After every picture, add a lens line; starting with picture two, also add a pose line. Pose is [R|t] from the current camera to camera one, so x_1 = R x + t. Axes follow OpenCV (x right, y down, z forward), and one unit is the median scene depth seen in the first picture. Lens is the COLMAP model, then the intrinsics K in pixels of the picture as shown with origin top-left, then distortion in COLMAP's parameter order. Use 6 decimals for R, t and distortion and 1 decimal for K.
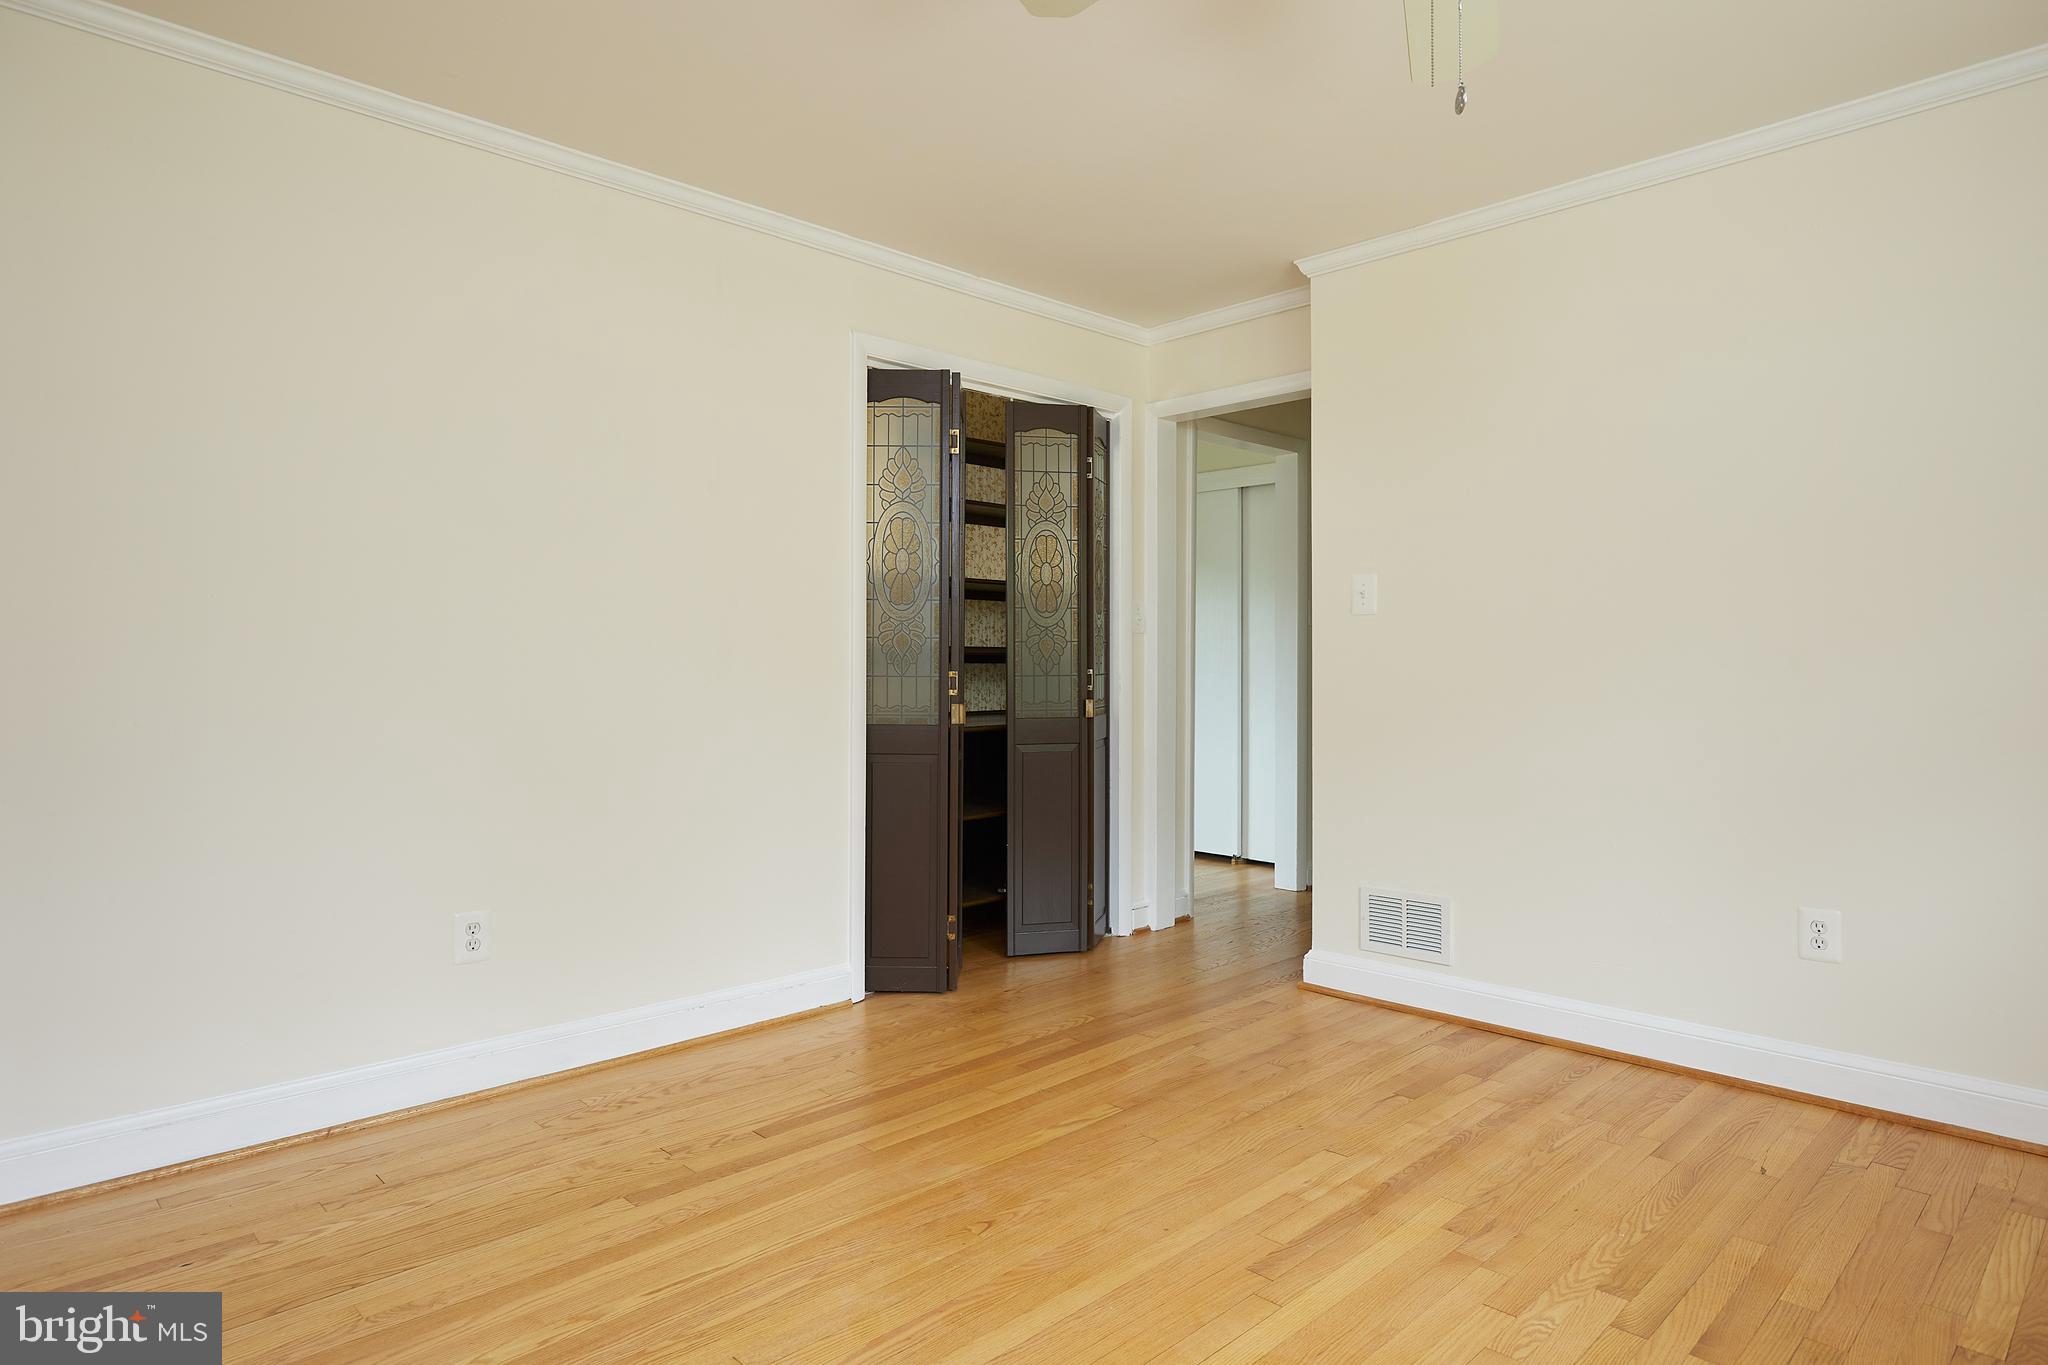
lens RADIAL K [[1137.9, 0, 1015.7], [0, 1137.9, 674.4], [0, 0, 1]] dist [-0.006685, -0.000258]
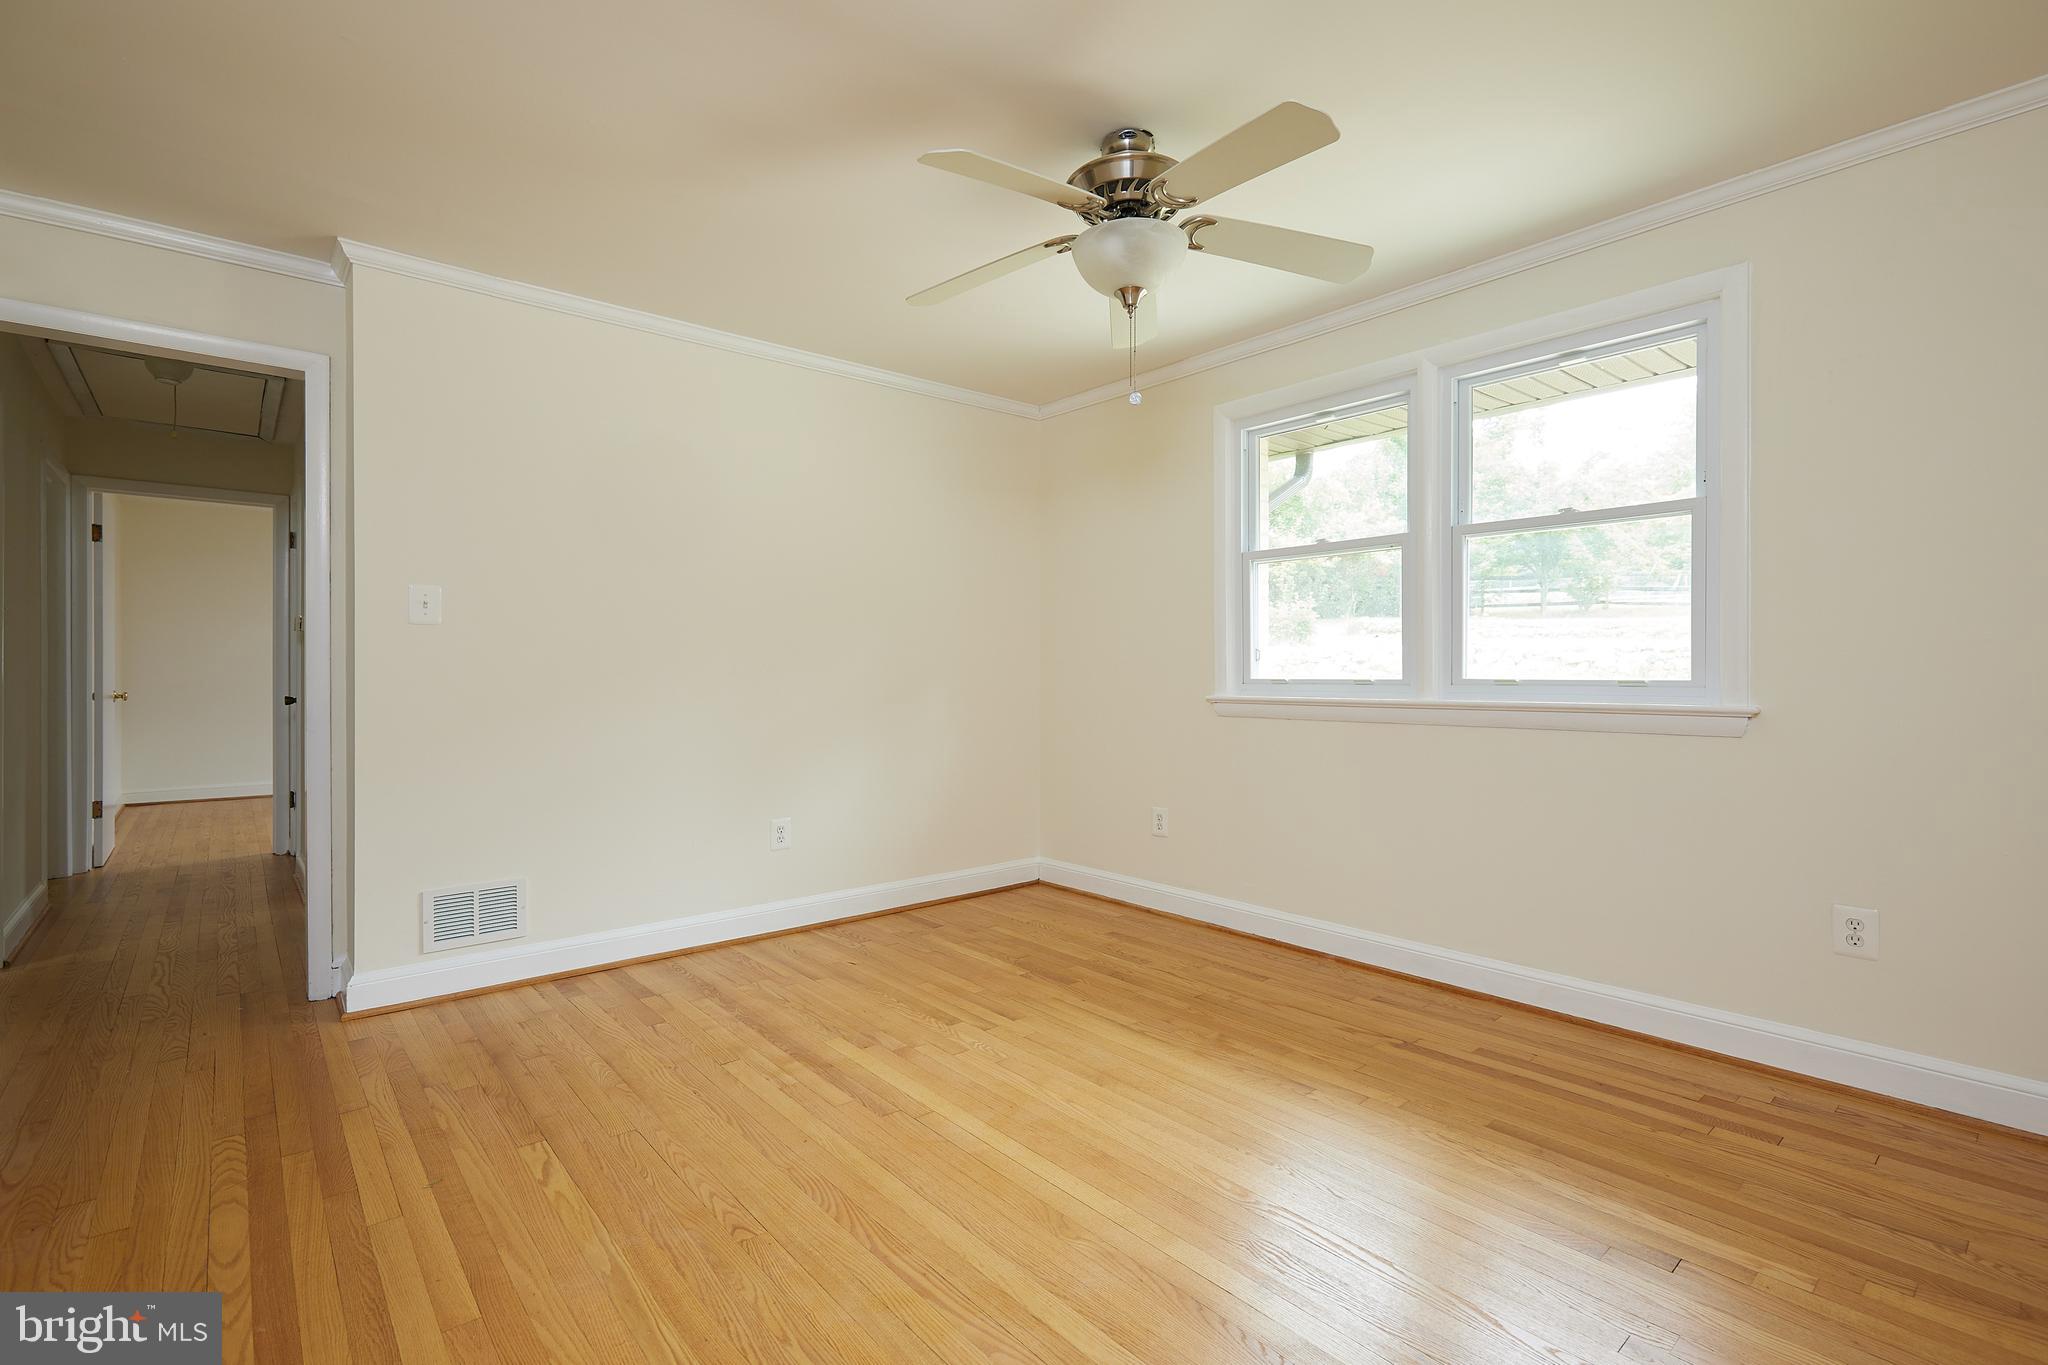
lens RADIAL K [[947.8, 0, 1013.0], [0, 947.8, 672.7], [0, 0, 1]] dist [0.004240, 0.000083]
pose [[0.078136, 0.002265, 0.996940, -0.672043], [0.008538, 0.999959, -0.002941, -0.001999], [-0.996906, 0.008741, 0.078113, 0.550076]]
